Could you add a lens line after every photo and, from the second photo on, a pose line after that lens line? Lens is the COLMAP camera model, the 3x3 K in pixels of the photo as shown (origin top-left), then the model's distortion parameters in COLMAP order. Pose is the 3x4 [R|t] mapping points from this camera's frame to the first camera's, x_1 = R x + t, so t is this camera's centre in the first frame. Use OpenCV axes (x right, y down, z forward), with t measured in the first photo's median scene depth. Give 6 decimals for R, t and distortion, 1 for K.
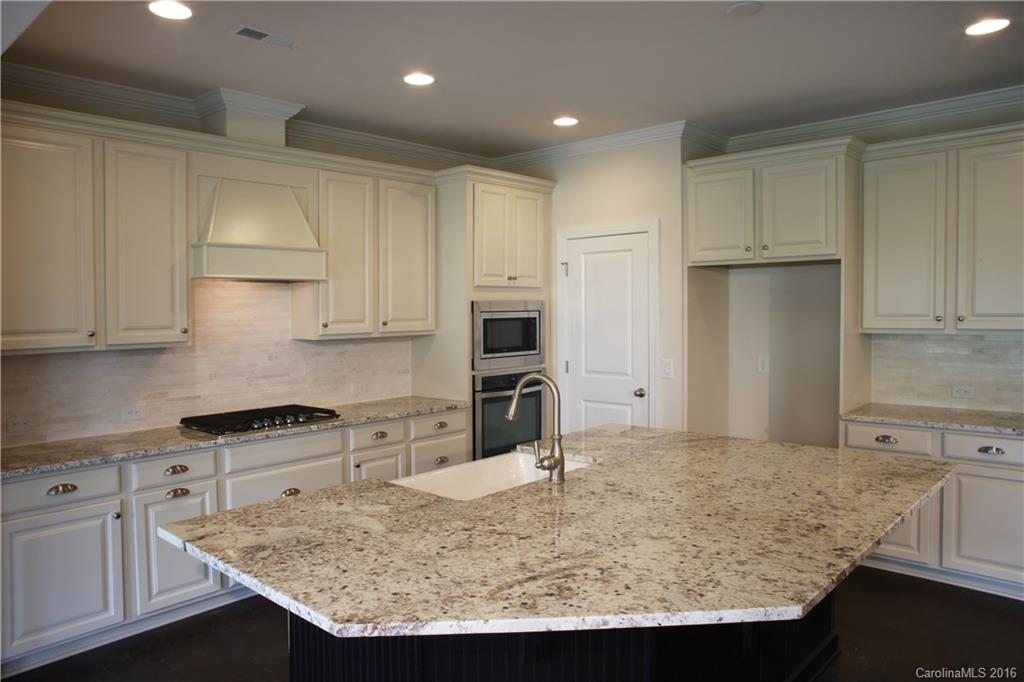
lens RADIAL K [[717.0, 0, 511.7], [0, 717.0, 331.6], [0, 0, 1]] dist [-0.107347, 0.092778]
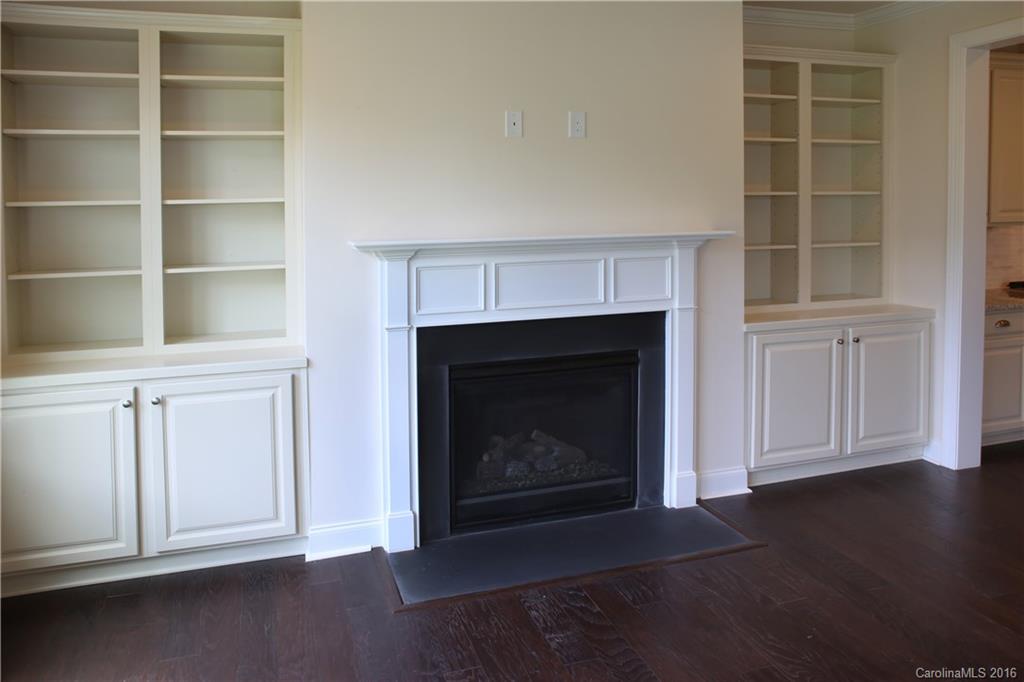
lens RADIAL K [[709.6, 0, 527.6], [0, 709.6, 285.4], [0, 0, 1]] dist [-0.070305, 0.039627]
pose [[0.860037, 0.036450, -0.508928, -0.543639], [-0.003463, 0.997839, 0.065614, 0.047232], [0.510220, -0.054668, 0.858305, -0.466251]]
